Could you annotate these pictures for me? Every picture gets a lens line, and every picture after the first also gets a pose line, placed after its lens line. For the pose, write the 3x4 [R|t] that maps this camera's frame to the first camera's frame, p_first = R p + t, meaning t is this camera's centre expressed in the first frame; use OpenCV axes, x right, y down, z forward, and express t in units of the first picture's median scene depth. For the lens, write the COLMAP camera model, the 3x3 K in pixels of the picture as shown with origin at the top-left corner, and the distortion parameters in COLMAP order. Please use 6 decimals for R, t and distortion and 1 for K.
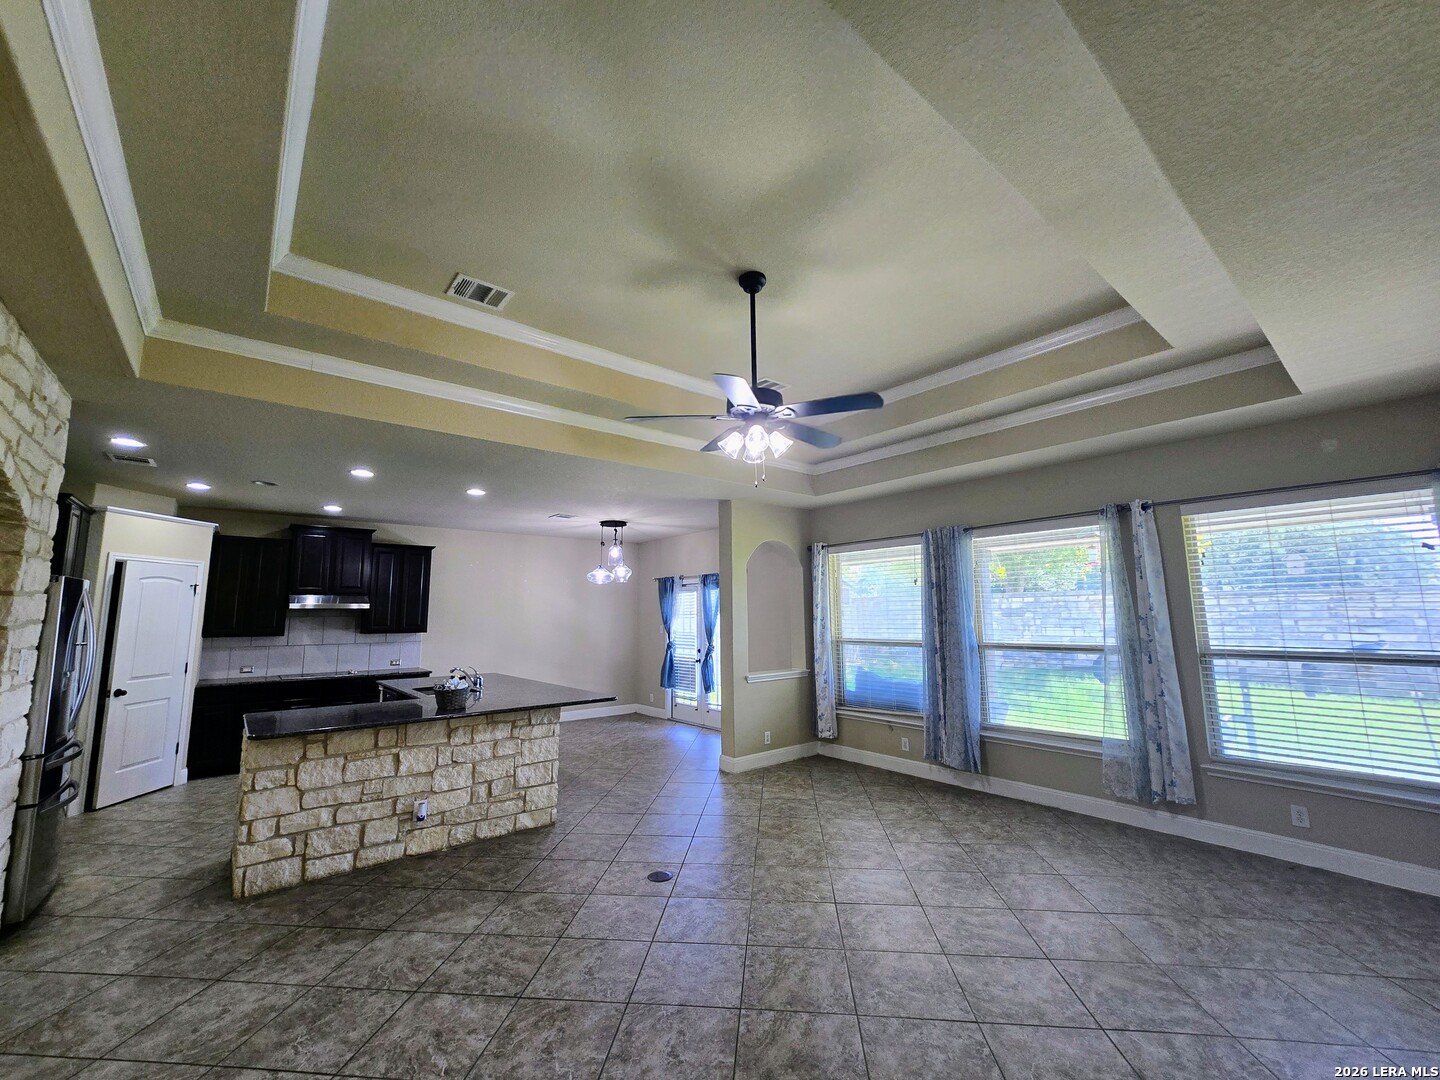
lens RADIAL K [[590.0, 0, 717.8], [0, 590.0, 530.0], [0, 0, 1]] dist [-0.008470, 0.002865]
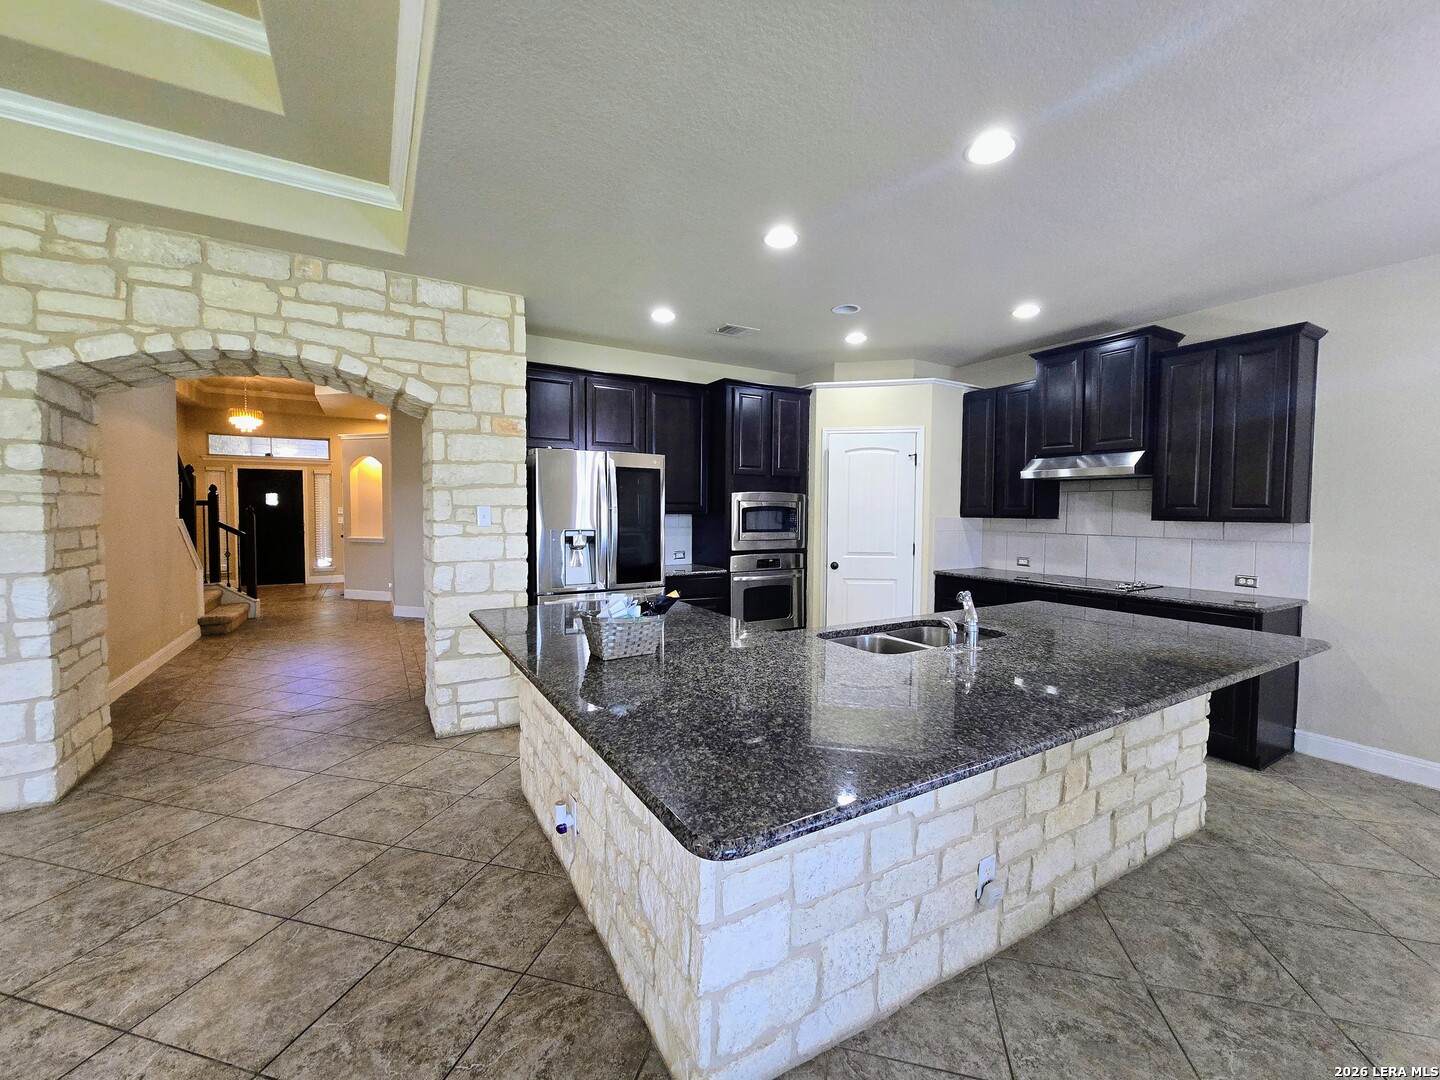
lens RADIAL K [[590.0, 0, 720.6], [0, 590.0, 538.7], [0, 0, 1]] dist [-0.008470, 0.002865]
pose [[-0.144265, 0.056185, -0.987943, 0.006108], [0.133639, 0.990346, 0.036807, 0.223256], [0.980474, -0.126718, -0.150380, 1.280384]]
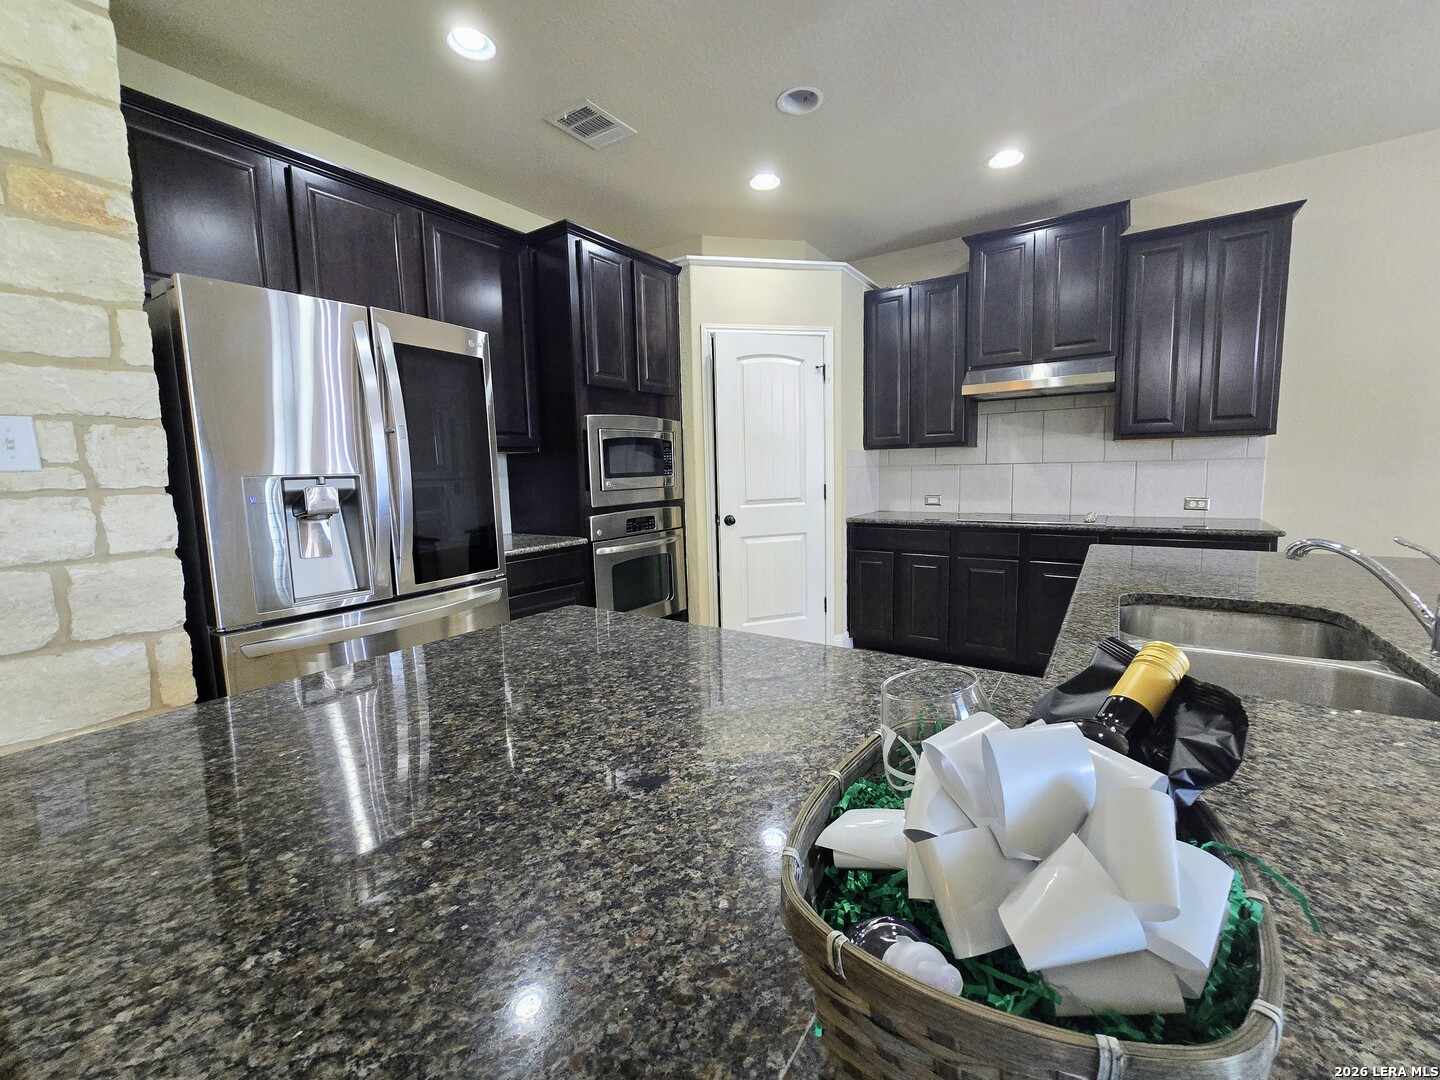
lens RADIAL K [[590.0, 0, 721.2], [0, 590.0, 534.3], [0, 0, 1]] dist [-0.008470, 0.002865]
pose [[0.290255, 0.110443, -0.950555, -0.440390], [0.157375, 0.974284, 0.161255, 0.232994], [0.943920, -0.196399, 0.265410, 1.051889]]
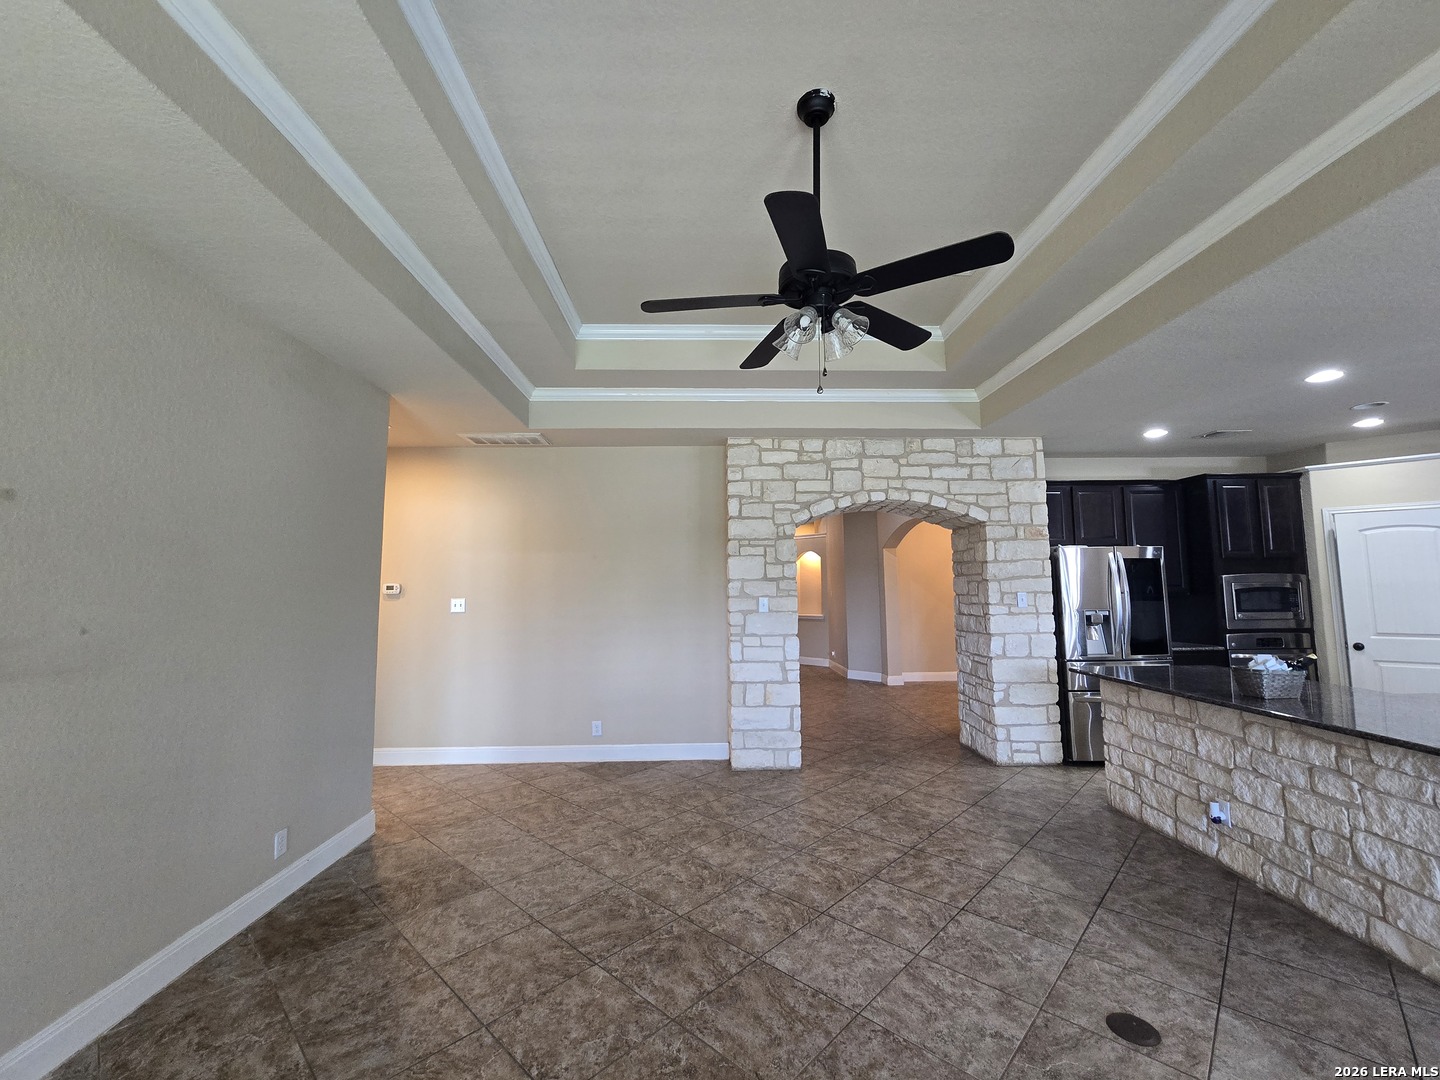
lens RADIAL K [[590.0, 0, 722.2], [0, 590.0, 537.3], [0, 0, 1]] dist [-0.008470, 0.002865]
pose [[-0.609587, -0.053022, -0.790944, 0.556829], [0.127413, 0.978235, -0.163775, 0.163133], [0.782413, -0.200611, -0.589564, 1.034573]]
